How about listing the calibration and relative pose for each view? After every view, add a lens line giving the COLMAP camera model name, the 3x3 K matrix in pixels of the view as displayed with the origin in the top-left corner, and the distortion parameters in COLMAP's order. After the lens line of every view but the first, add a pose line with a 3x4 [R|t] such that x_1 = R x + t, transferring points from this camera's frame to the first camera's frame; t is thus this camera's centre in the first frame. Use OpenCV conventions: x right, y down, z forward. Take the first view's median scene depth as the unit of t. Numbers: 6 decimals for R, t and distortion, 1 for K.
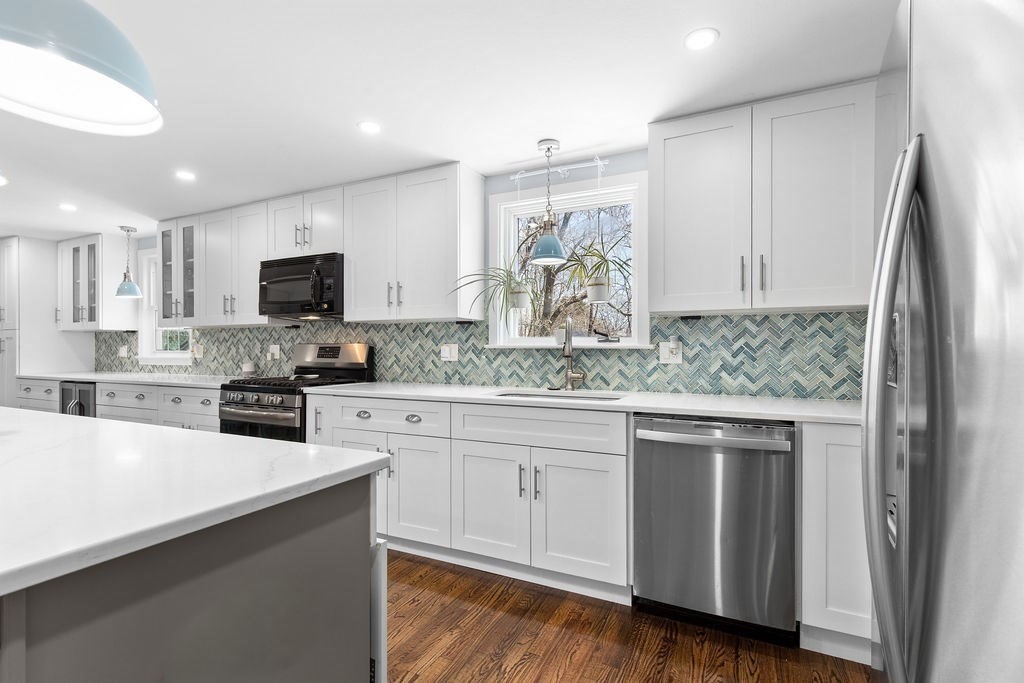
lens RADIAL K [[467.0, 0, 514.7], [0, 467.0, 346.4], [0, 0, 1]] dist [-0.005398, -0.000605]
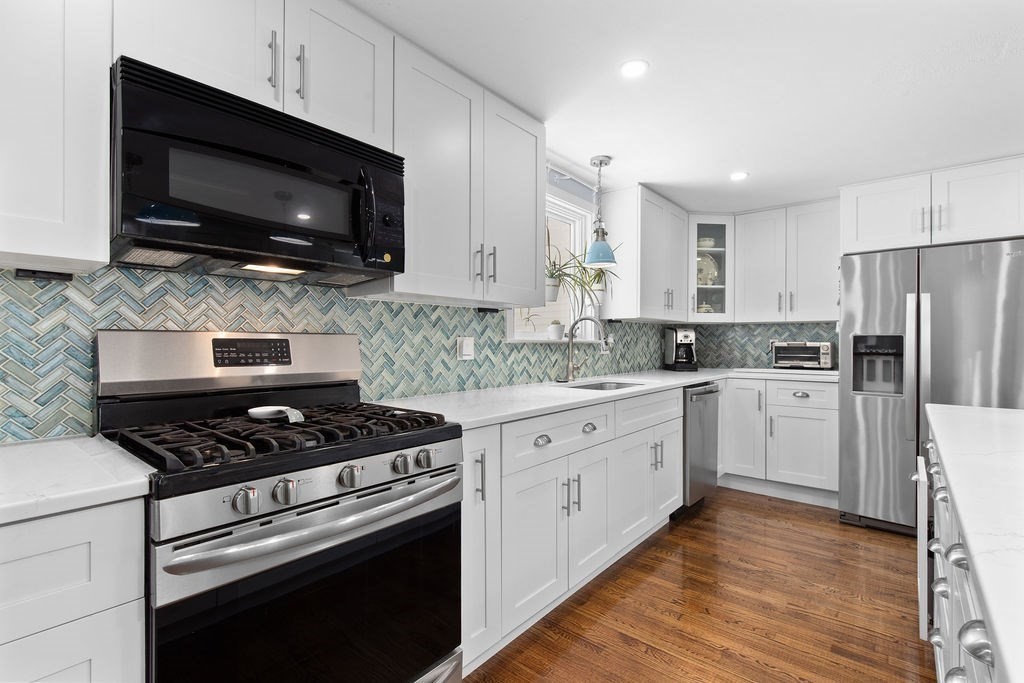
lens RADIAL K [[467.0, 0, 512.8], [0, 467.0, 339.7], [0, 0, 1]] dist [-0.005398, -0.000605]
pose [[0.244747, 0.004334, 0.969577, -0.833581], [-0.006362, 0.999976, -0.002864, 0.000629], [-0.969566, -0.005467, 0.244768, 0.733116]]
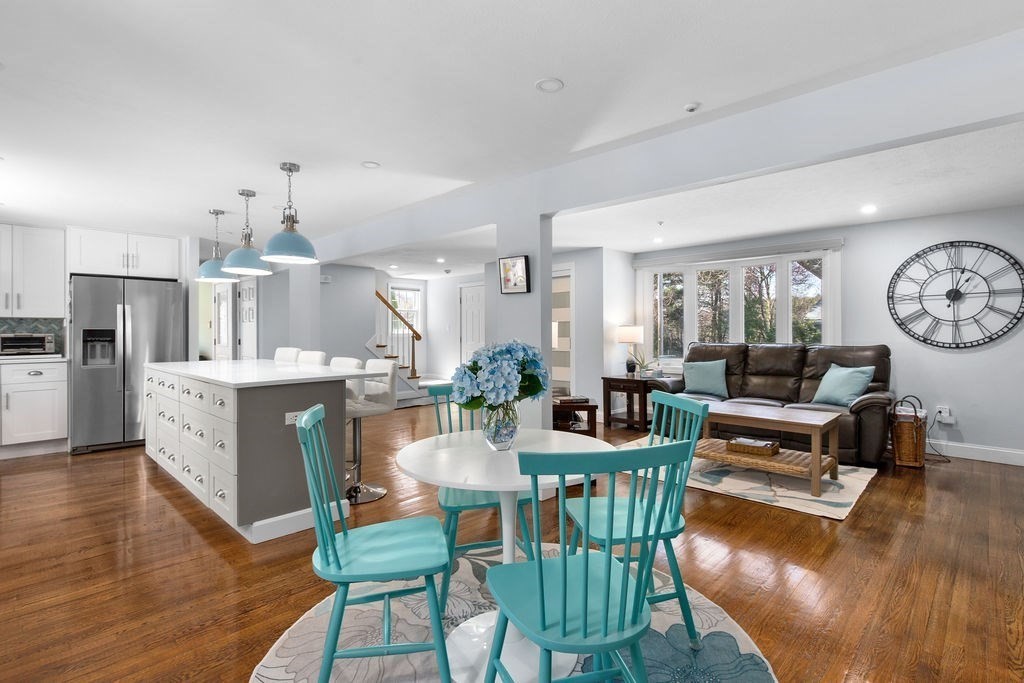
lens RADIAL K [[492.0, 0, 514.0], [0, 492.0, 336.5], [0, 0, 1]] dist [0.003057, 0.000379]
pose [[-0.949360, 0.003282, 0.314174, -1.227952], [0.002922, 0.999994, -0.001616, 0.009245], [-0.314177, -0.000616, -0.949364, 1.085826]]
